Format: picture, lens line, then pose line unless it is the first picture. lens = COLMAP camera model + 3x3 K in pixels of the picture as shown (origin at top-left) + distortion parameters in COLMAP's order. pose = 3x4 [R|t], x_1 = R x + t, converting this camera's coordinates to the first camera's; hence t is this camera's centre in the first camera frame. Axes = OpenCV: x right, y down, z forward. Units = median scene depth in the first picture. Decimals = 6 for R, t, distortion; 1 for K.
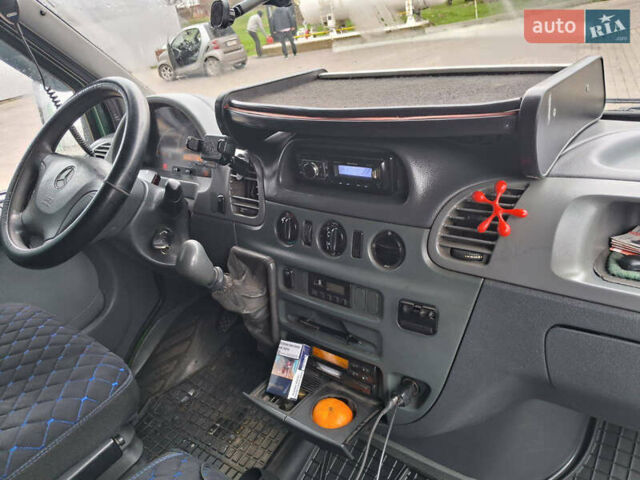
lens RADIAL K [[502.6, 0, 320.0], [0, 502.6, 240.0], [0, 0, 1]] dist [0.004641, -0.004024]
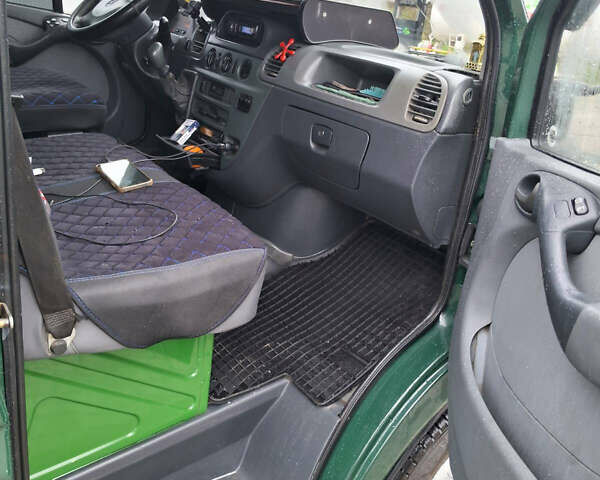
lens RADIAL K [[605.7, 0, 300.0], [0, 605.7, 240.0], [0, 0, 1]] dist [0.136316, -0.330636]
pose [[0.929157, 0.345716, -0.130948, 0.710410], [-0.353570, 0.934479, -0.041679, 0.539188], [0.107959, 0.085026, 0.990513, -1.035841]]
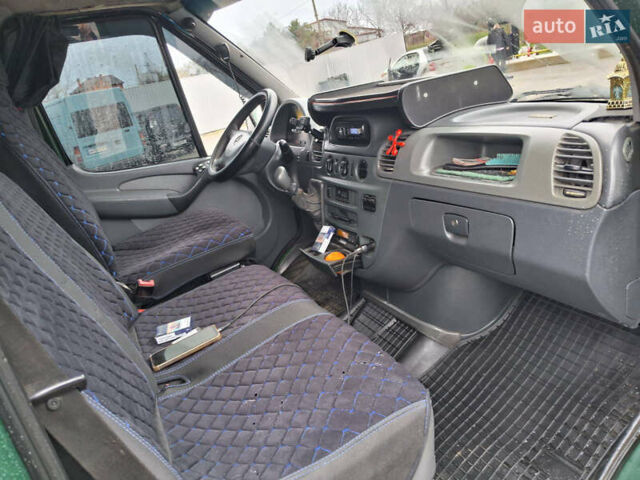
lens RADIAL K [[488.4, 0, 320.0], [0, 488.4, 240.0], [0, 0, 1]] dist [0.080390, -0.175740]
pose [[0.912656, 0.094674, -0.397613, 0.628397], [-0.107671, 0.994132, -0.010434, 0.268496], [0.394292, 0.052335, 0.917494, -0.656296]]
